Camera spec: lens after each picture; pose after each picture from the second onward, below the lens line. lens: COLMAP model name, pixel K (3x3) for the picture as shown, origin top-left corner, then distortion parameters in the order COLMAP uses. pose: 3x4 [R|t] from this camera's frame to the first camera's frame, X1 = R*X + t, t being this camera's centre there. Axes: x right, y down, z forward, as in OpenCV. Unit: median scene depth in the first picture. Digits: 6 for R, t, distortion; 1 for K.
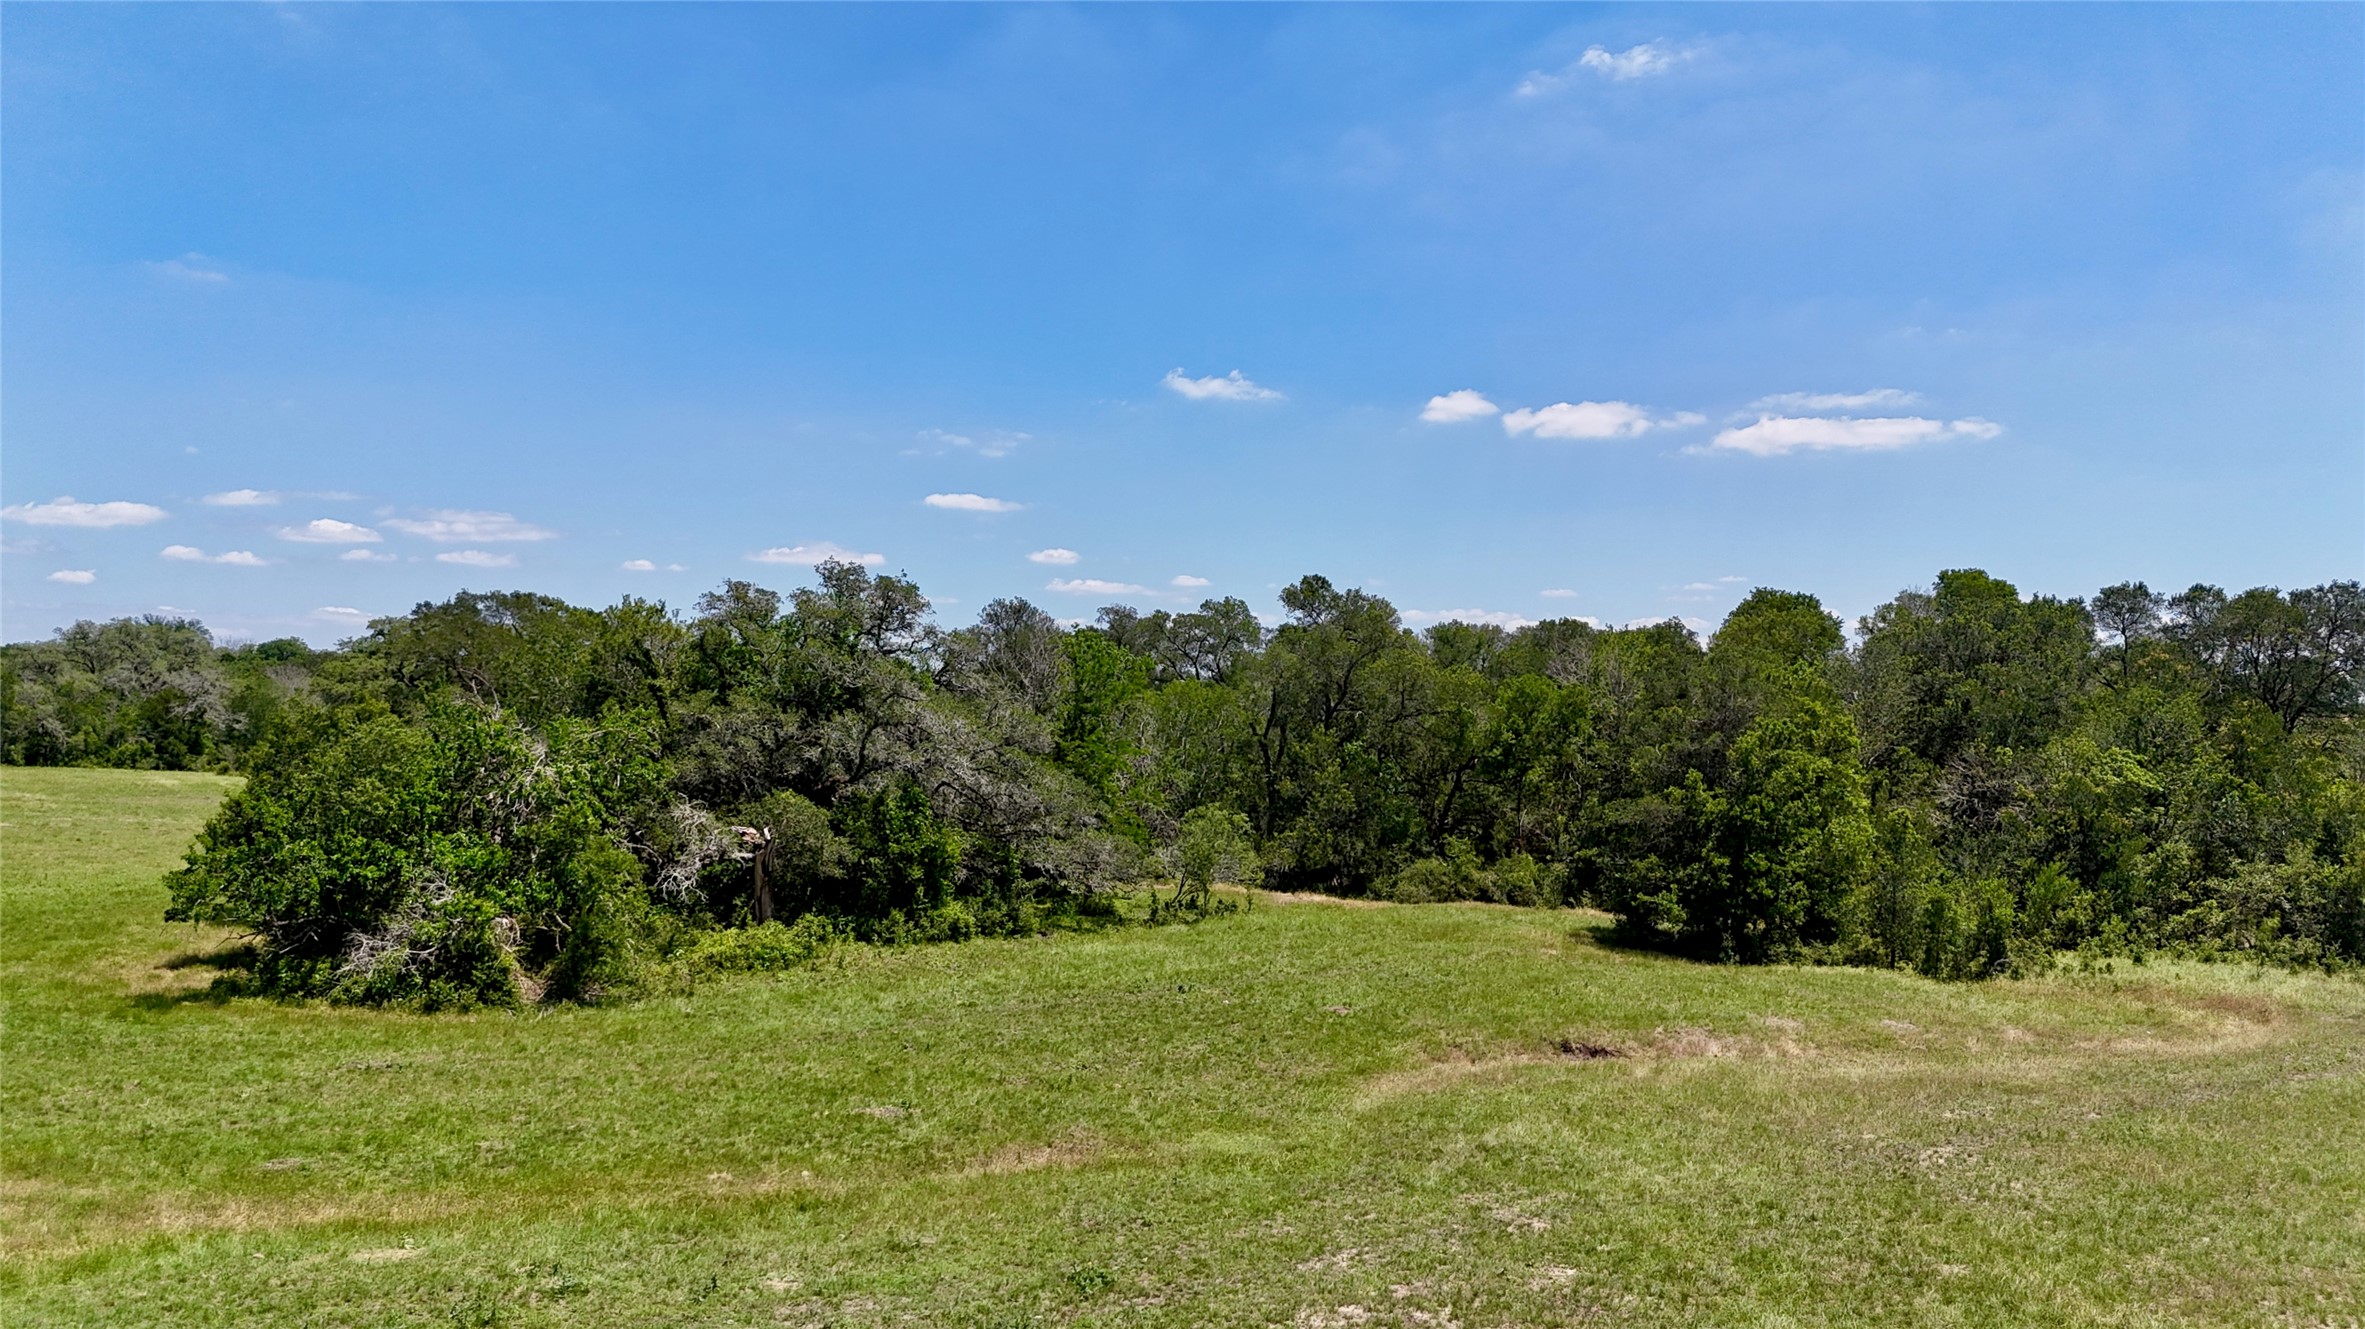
lens RADIAL K [[1733.0, 0, 1229.5], [0, 1733.0, 651.1], [0, 0, 1]] dist [0.031974, -0.000358]
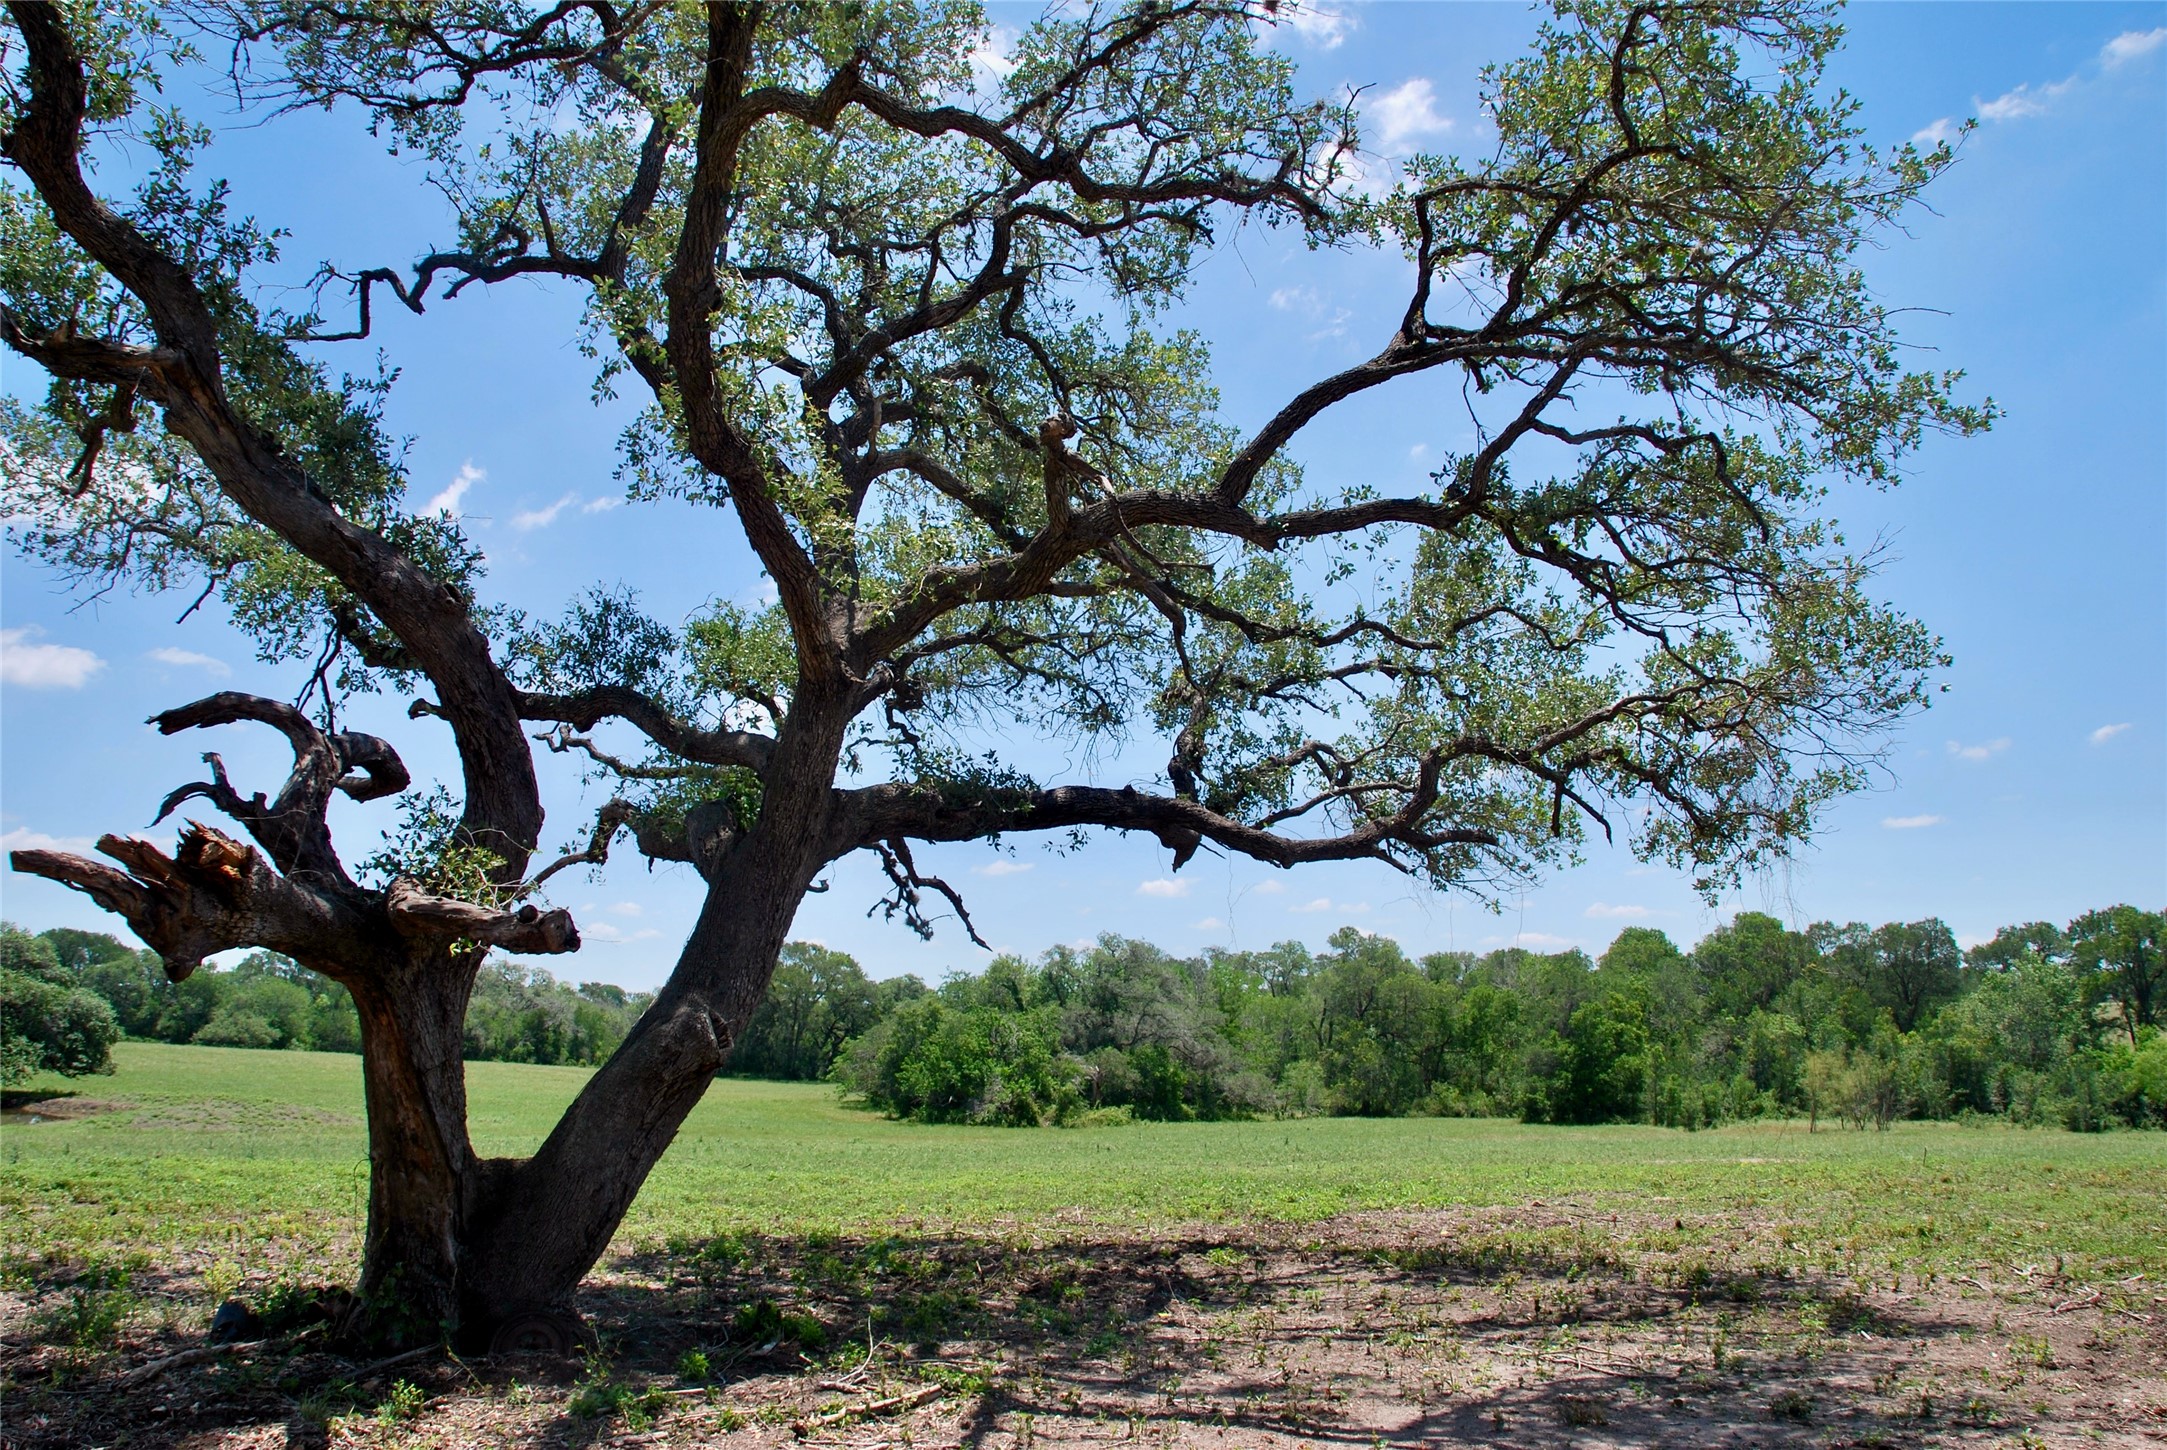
lens RADIAL K [[1633.4, 0, 1083.5], [0, 1633.4, 725.0], [0, 0, 1]] dist [-0.164976, 0.128584]
pose [[0.995451, -0.029183, -0.090692, -0.063433], [0.014966, 0.988012, -0.153648, -0.001604], [0.094088, 0.151592, 0.983955, -0.637144]]
